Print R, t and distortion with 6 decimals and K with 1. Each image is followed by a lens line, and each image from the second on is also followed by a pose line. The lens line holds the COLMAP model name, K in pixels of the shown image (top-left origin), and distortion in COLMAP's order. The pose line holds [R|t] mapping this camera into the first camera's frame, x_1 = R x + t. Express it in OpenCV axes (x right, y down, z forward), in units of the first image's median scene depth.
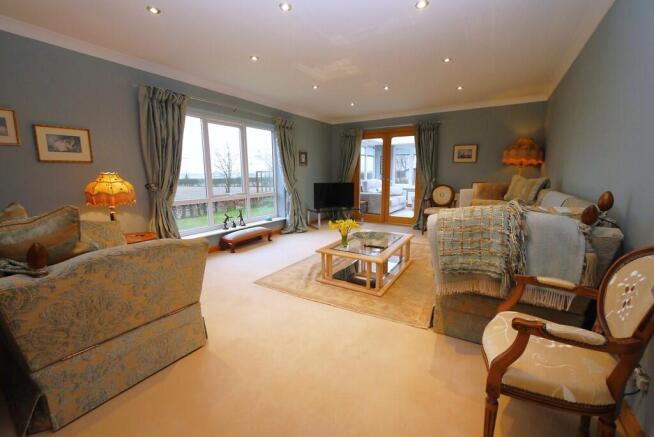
lens RADIAL K [[273.9, 0, 327.0], [0, 273.9, 218.5], [0, 0, 1]] dist [-0.019419, 0.001295]
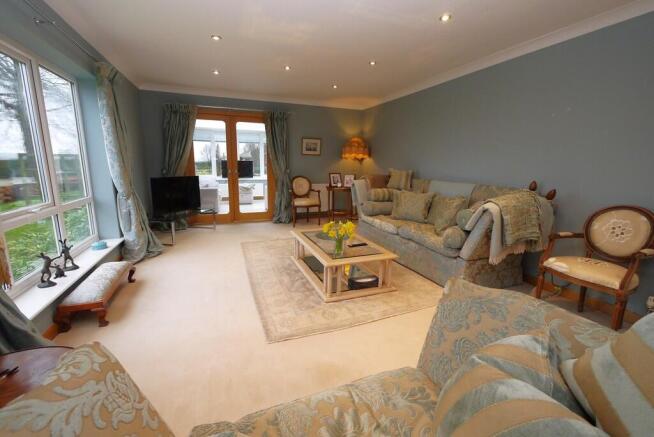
lens RADIAL K [[283.6, 0, 327.0], [0, 283.6, 218.5], [0, 0, 1]] dist [-0.001808, 0.000114]
pose [[0.593906, -0.142185, 0.791871, -0.378417], [0.113601, 0.989219, 0.092419, -0.053007], [-0.796474, 0.035069, 0.603655, 0.279662]]
